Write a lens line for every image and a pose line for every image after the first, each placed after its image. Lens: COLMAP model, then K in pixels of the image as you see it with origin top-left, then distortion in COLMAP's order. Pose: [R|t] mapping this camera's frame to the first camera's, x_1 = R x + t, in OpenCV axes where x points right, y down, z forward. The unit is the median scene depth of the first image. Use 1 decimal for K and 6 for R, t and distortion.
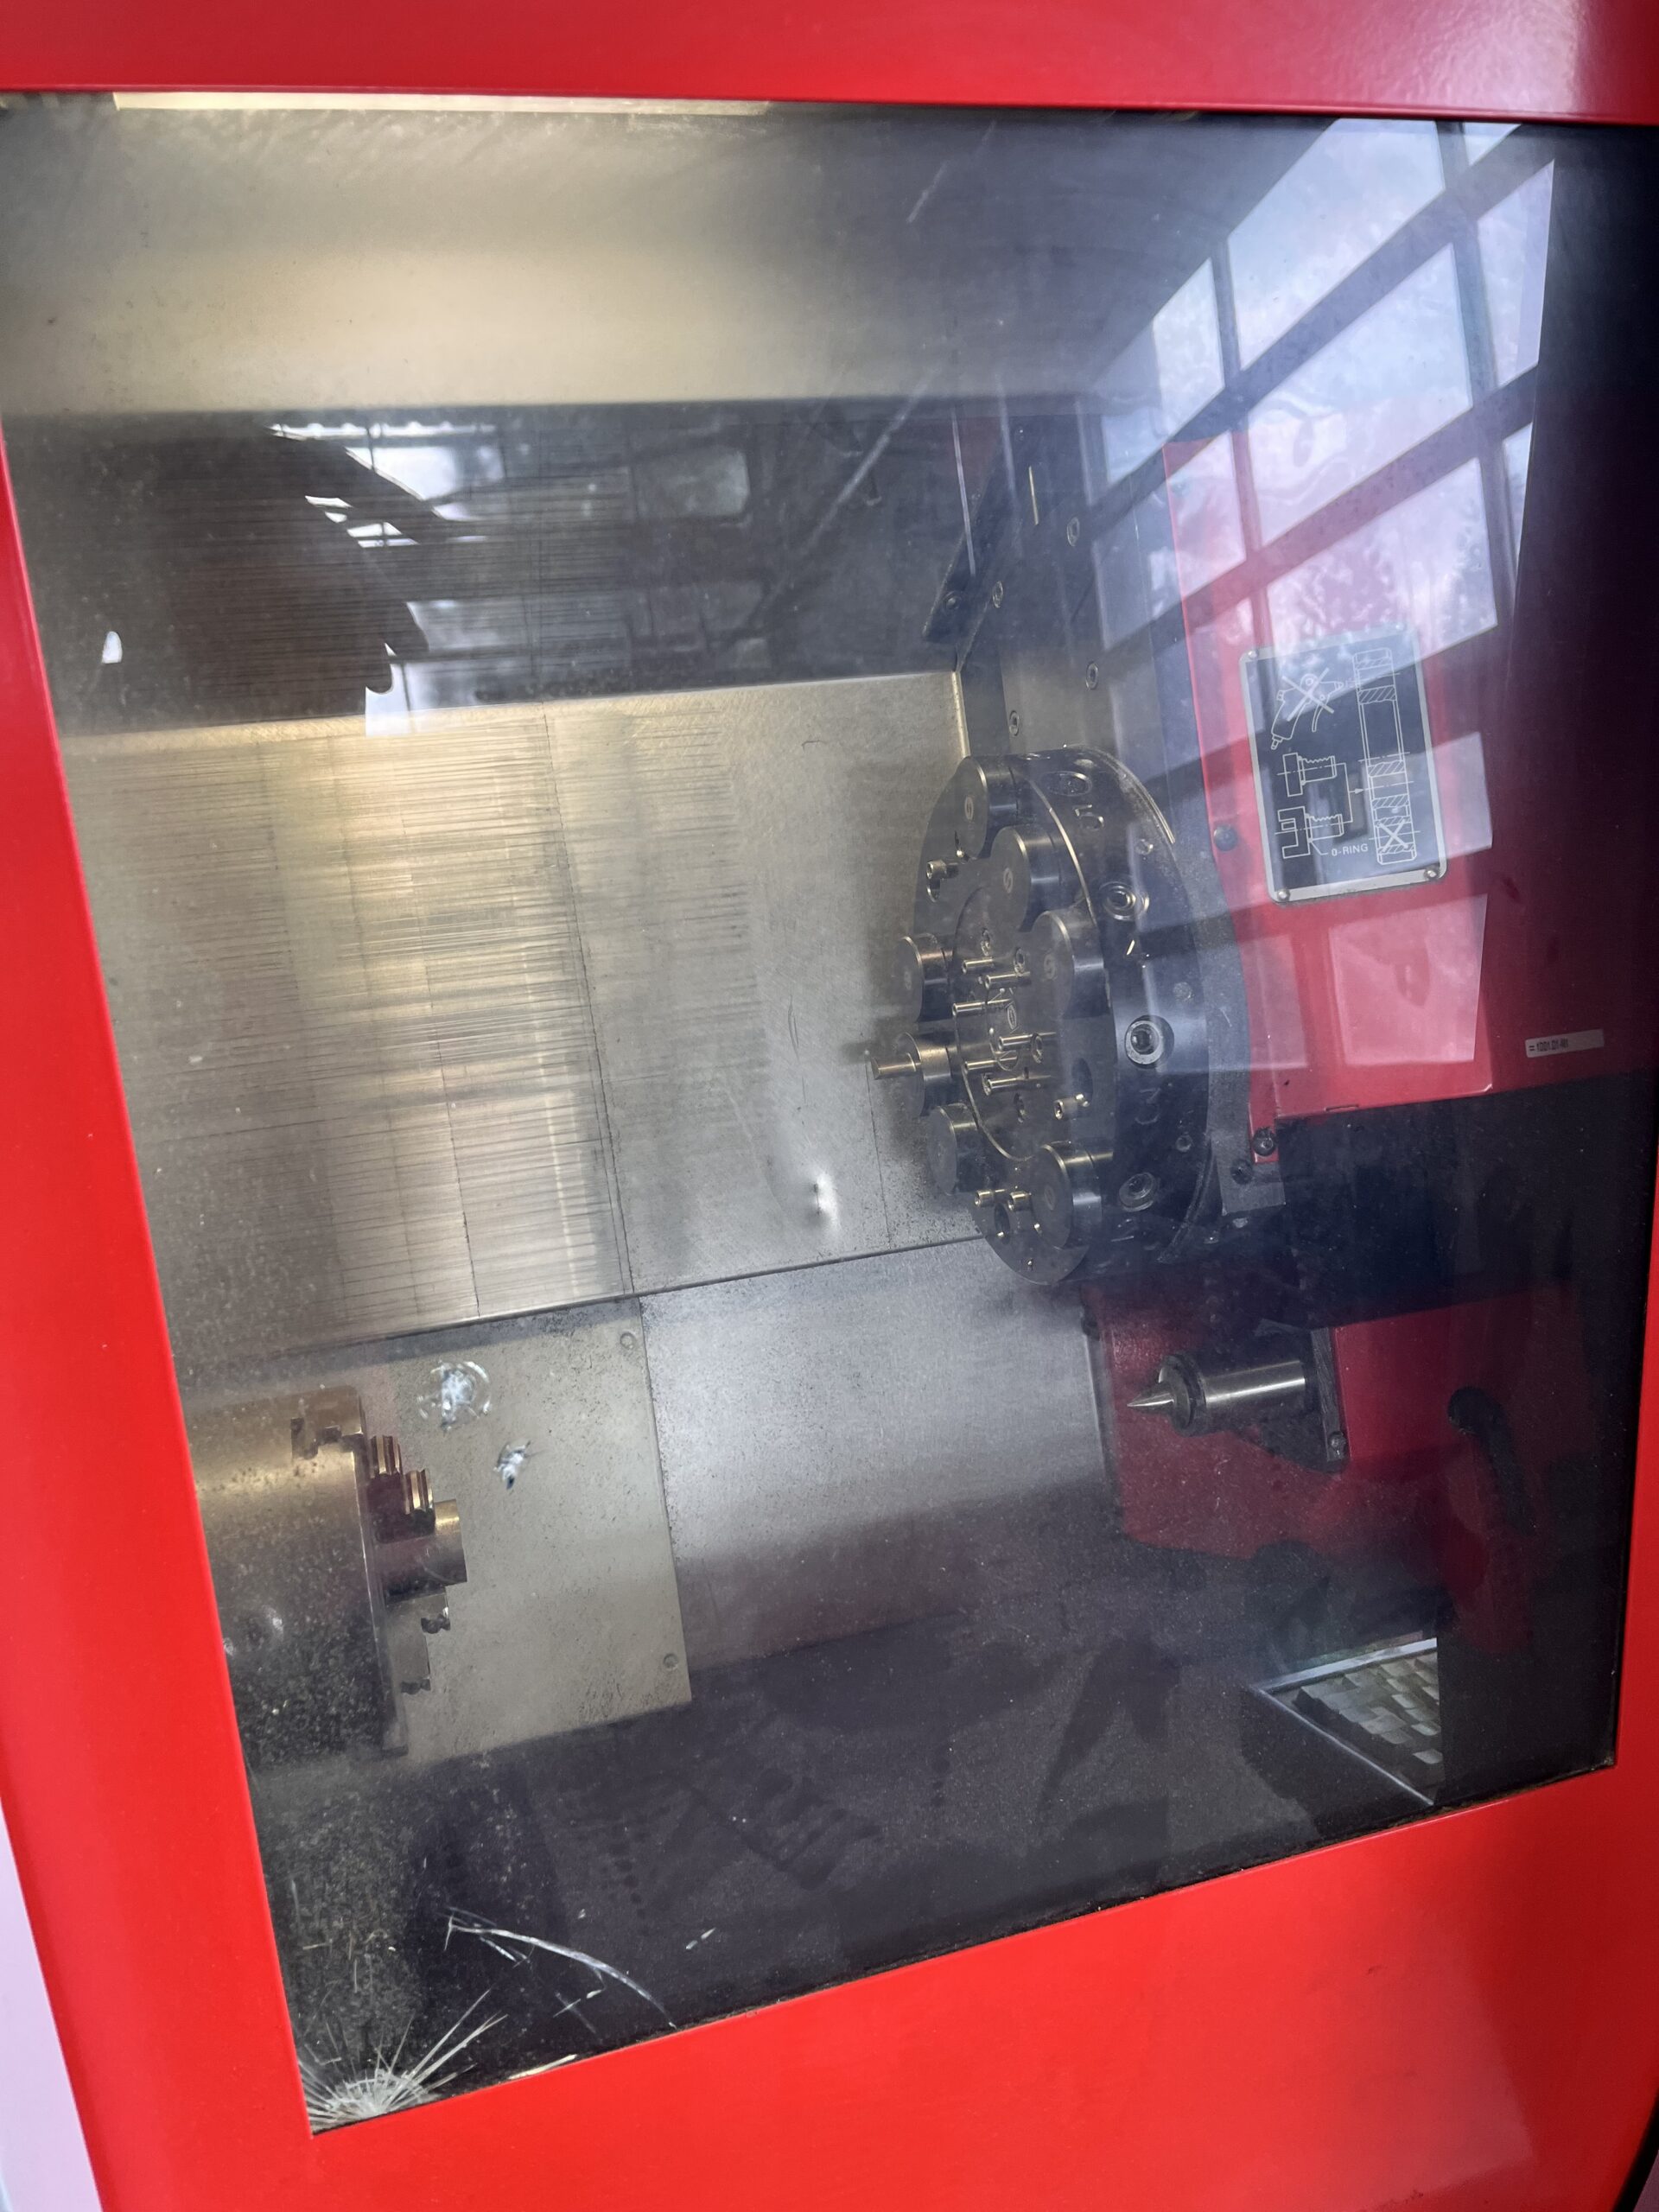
lens RADIAL K [[1794.4, 0, 829.5], [0, 1794.4, 1106.0], [0, 0, 1]] dist [0.030478, 0.003298]
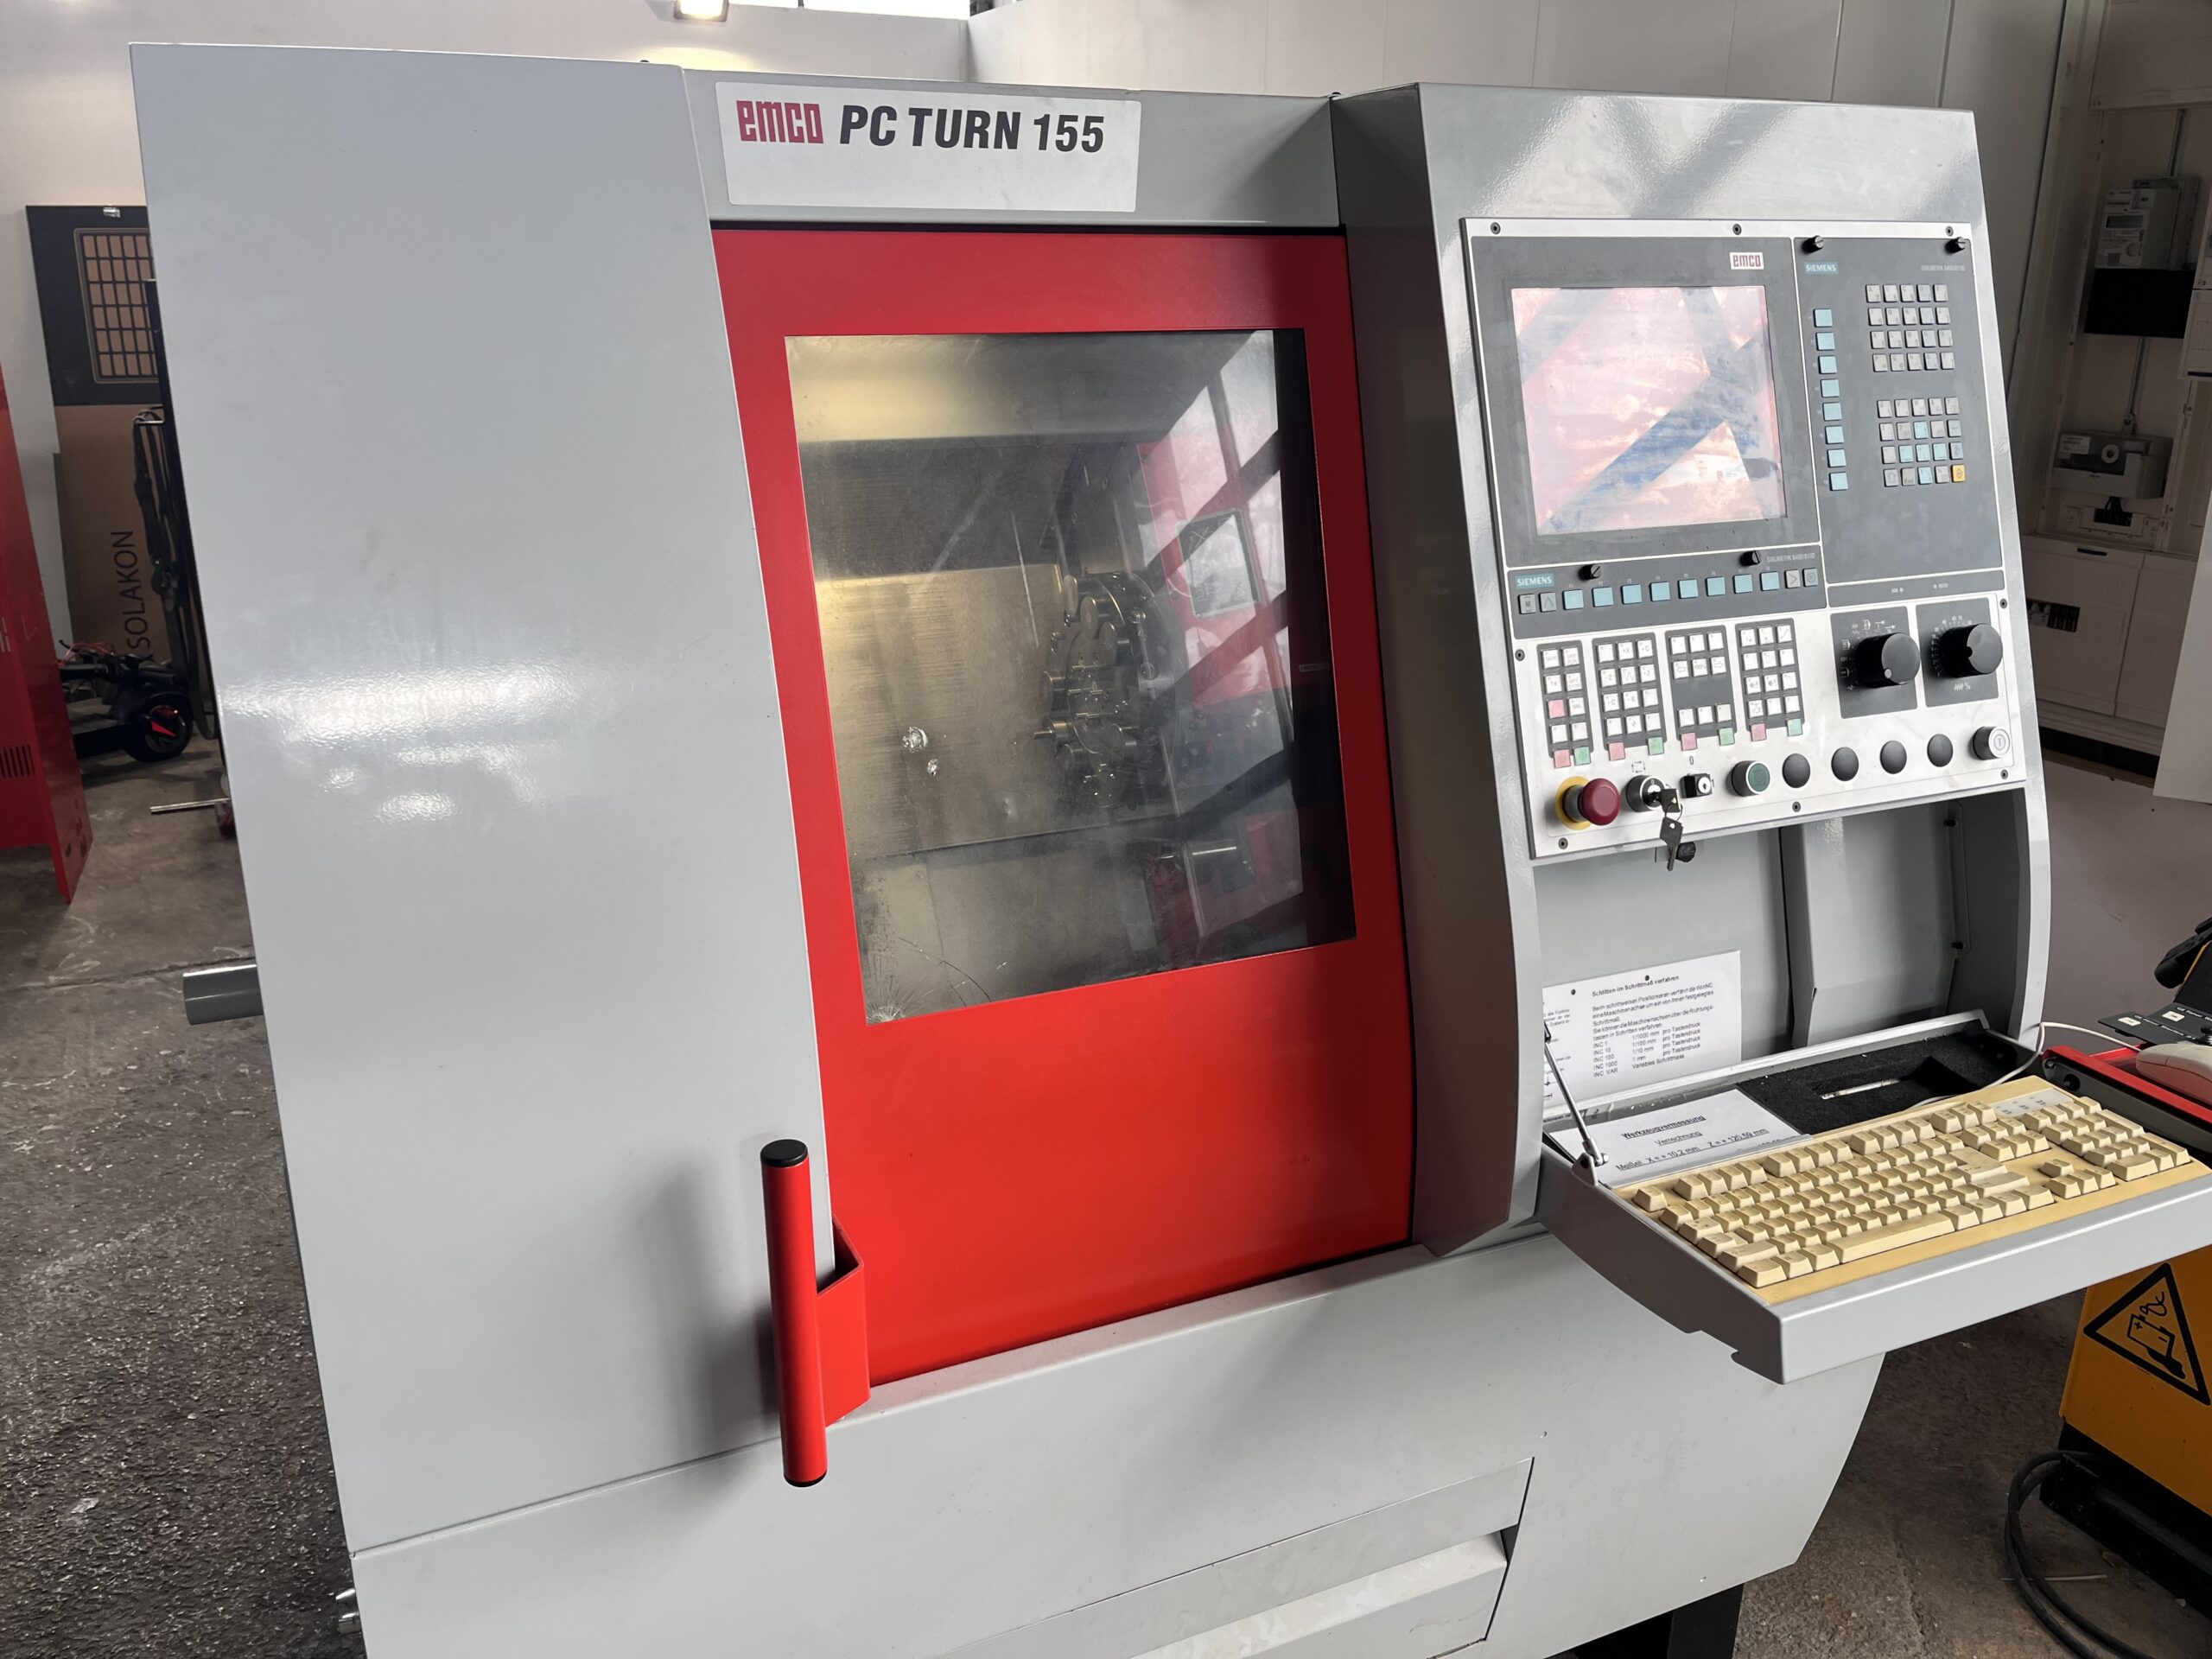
lens RADIAL K [[1794.4, 0, 1106.0], [0, 1794.4, 829.5], [0, 0, 1]] dist [0.030478, 0.003298]
pose [[0.991361, -0.048399, 0.121904, -0.150067], [0.071203, 0.979140, -0.190305, 0.492309], [-0.110150, 0.197341, 0.974127, -1.042144]]
